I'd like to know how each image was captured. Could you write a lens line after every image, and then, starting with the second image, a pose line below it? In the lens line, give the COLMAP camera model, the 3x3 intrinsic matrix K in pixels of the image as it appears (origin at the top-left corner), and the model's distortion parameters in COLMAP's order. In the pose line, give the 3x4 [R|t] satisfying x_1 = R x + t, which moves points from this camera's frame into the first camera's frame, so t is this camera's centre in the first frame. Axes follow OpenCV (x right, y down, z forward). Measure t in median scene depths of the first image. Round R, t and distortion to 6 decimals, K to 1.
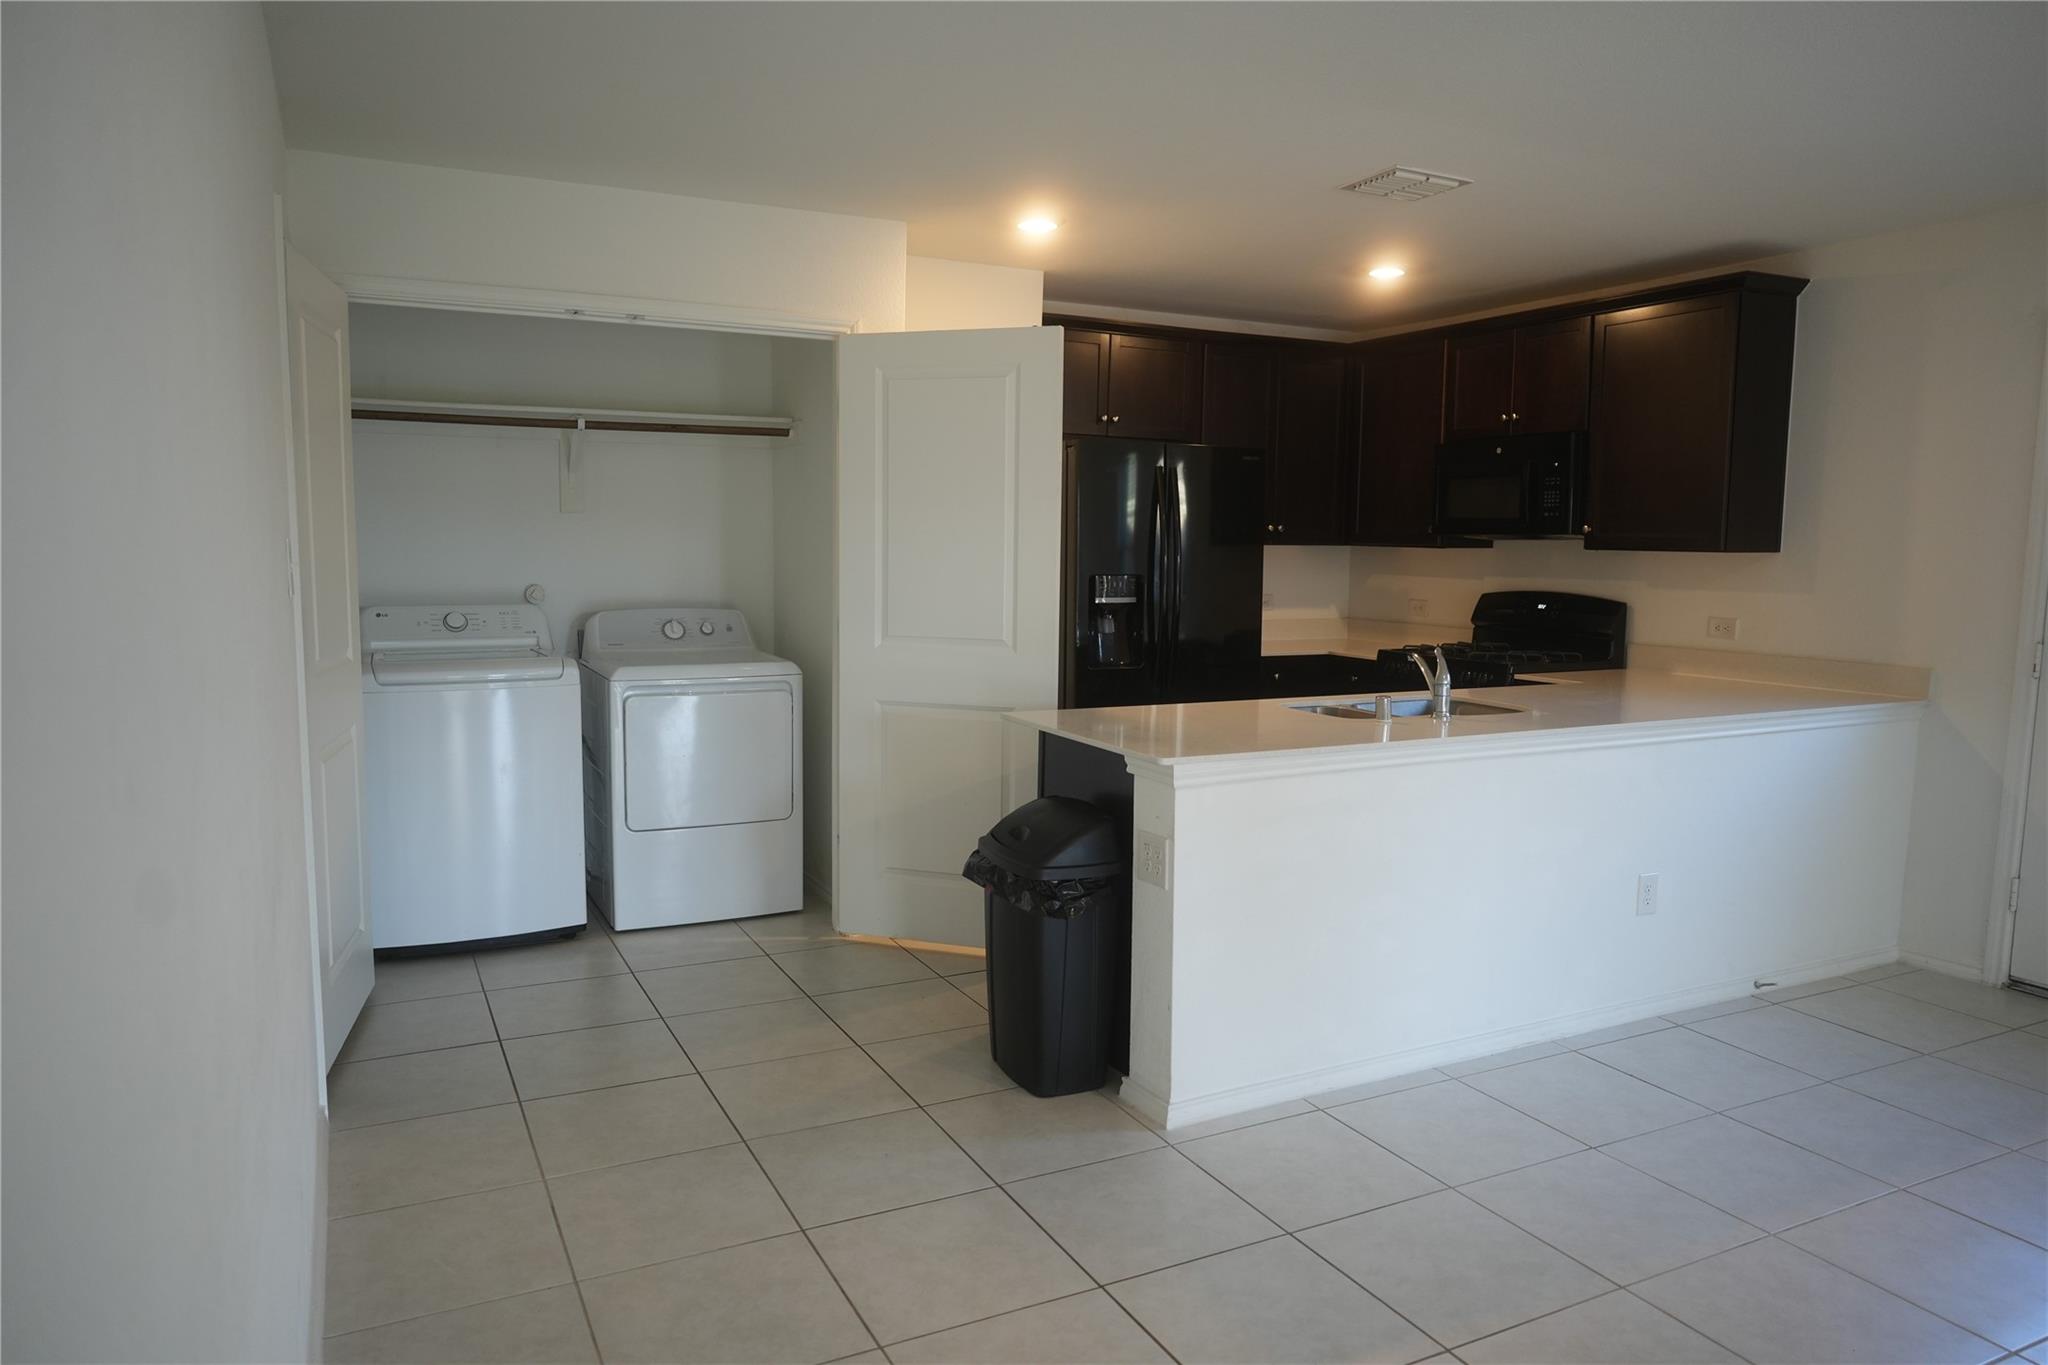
lens RADIAL K [[1347.6, 0, 1032.5], [0, 1347.6, 687.4], [0, 0, 1]] dist [-0.003724, -0.001095]
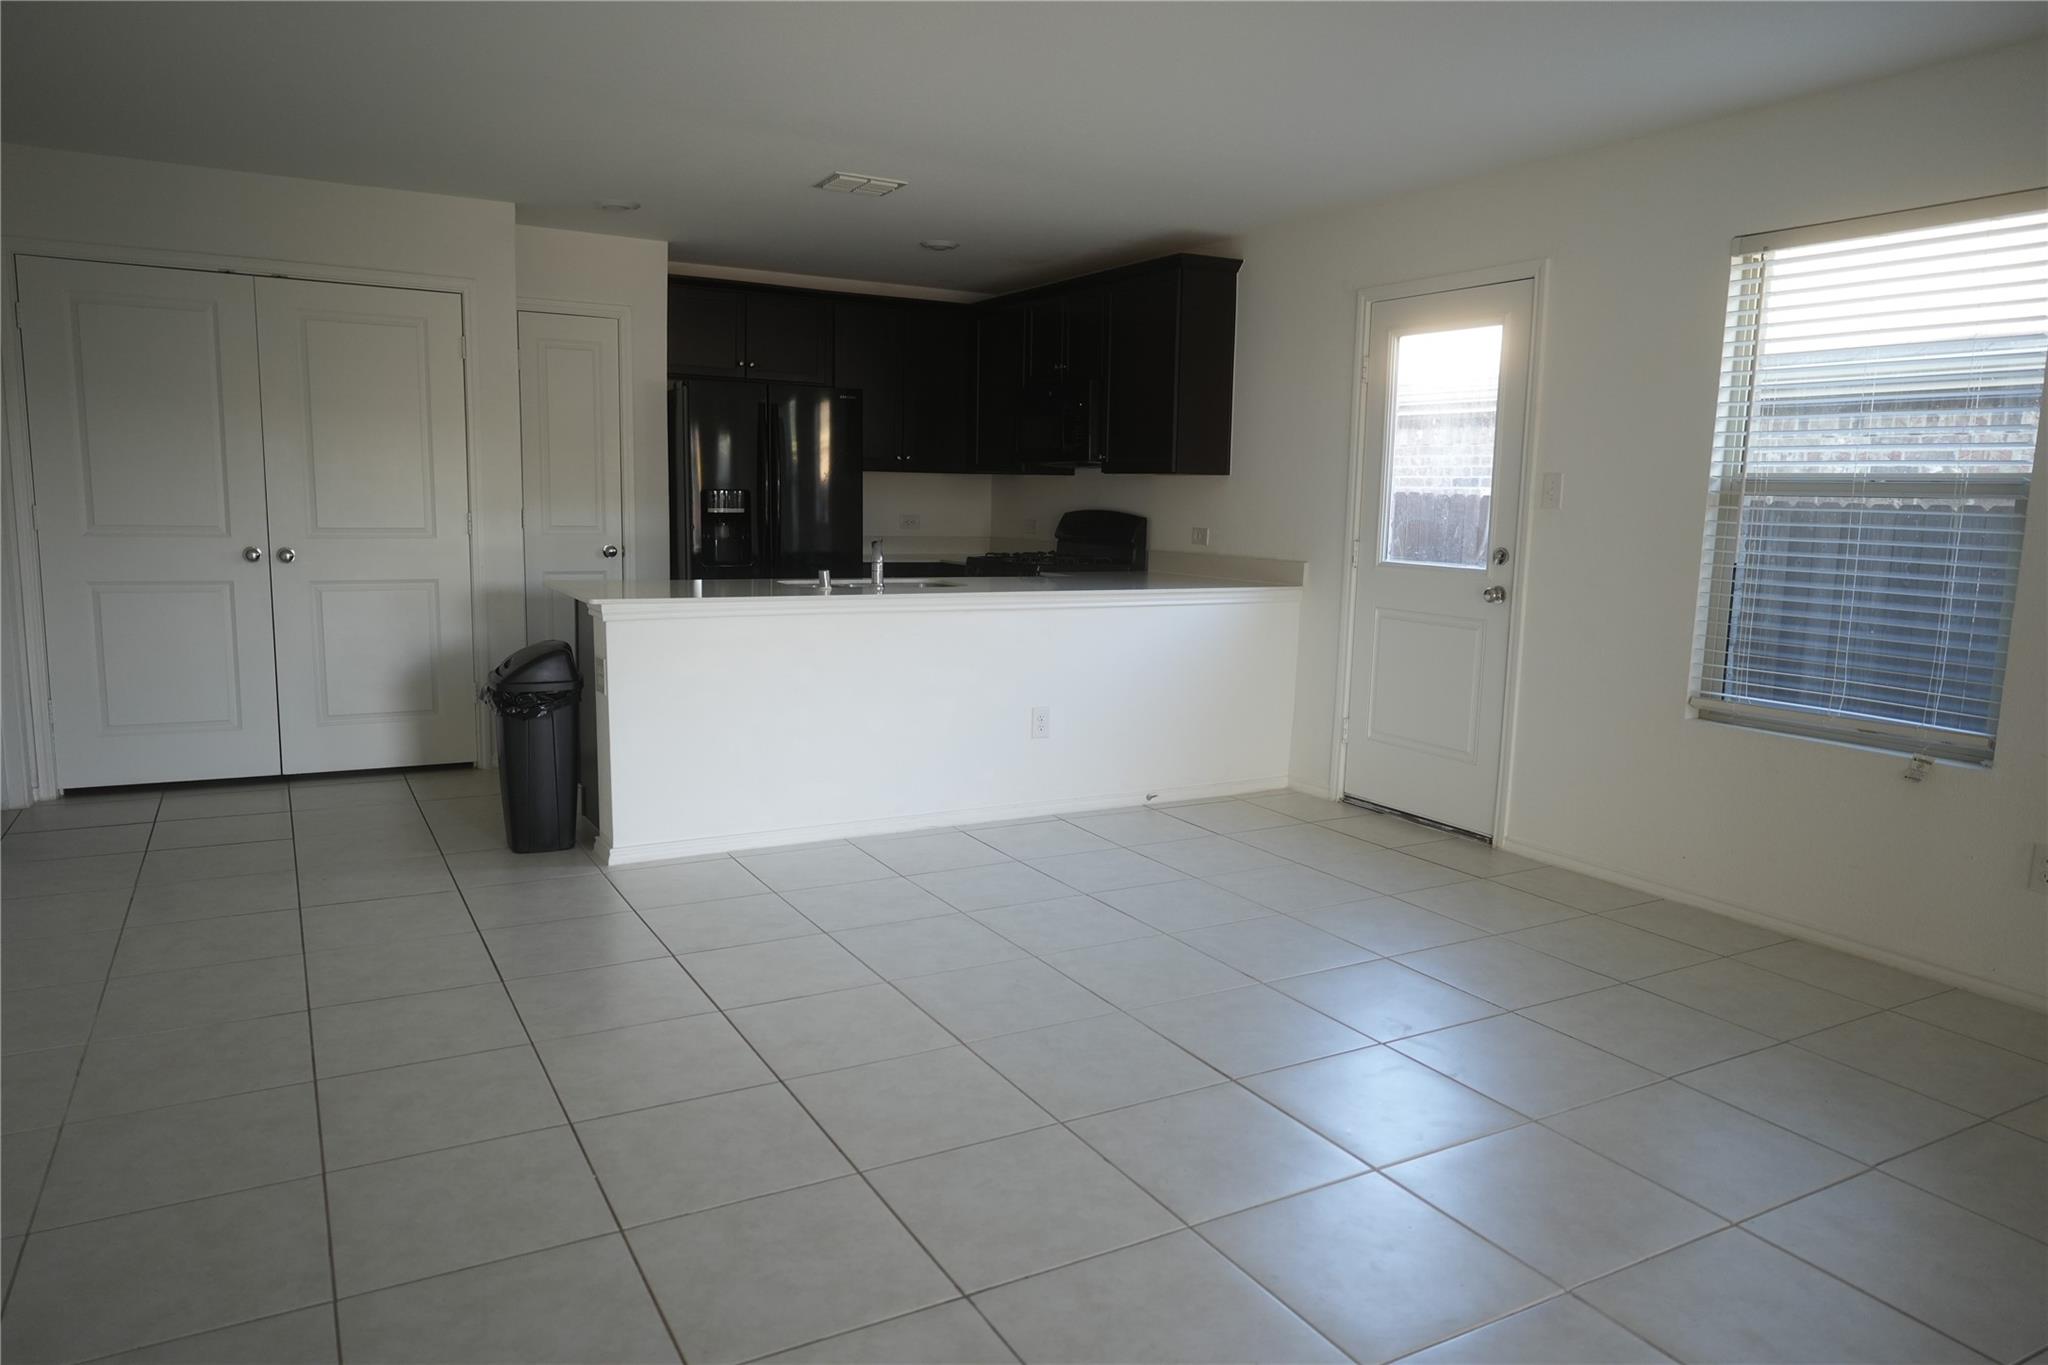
lens RADIAL K [[1347.6, 0, 1014.8], [0, 1347.6, 676.6], [0, 0, 1]] dist [-0.003724, -0.001095]
pose [[0.999054, 0.005698, 0.043112, 0.306595], [-0.006861, 0.999615, 0.026875, 0.059041], [-0.042942, -0.027145, 0.998709, -0.278602]]
